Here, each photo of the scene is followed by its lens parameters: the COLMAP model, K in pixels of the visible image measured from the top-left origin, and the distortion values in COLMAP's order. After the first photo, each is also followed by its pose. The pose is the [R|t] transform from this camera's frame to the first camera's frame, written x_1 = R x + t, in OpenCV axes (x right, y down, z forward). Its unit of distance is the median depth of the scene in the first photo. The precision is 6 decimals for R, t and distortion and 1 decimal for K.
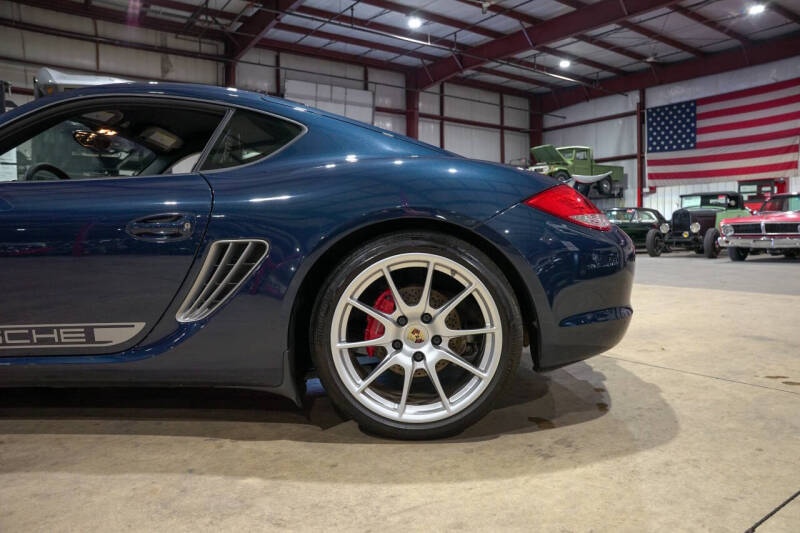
lens RADIAL K [[547.8, 0, 402.9], [0, 547.8, 269.5], [0, 0, 1]] dist [-0.122273, 0.084984]
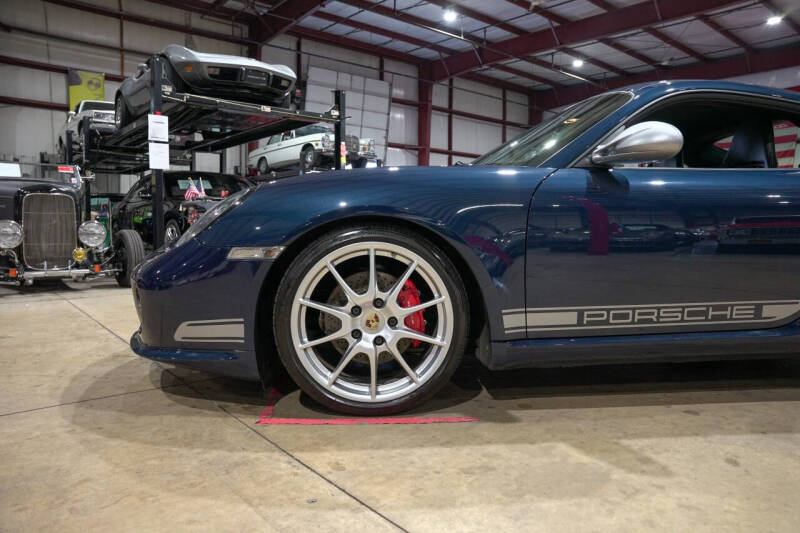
lens RADIAL K [[547.8, 0, 401.8], [0, 547.8, 269.1], [0, 0, 1]] dist [-0.122273, 0.084984]
pose [[0.995896, 0.010005, 0.089948, -0.139114], [-0.011288, 0.999842, 0.013765, 0.002770], [-0.089796, -0.014723, 0.995851, -0.002359]]
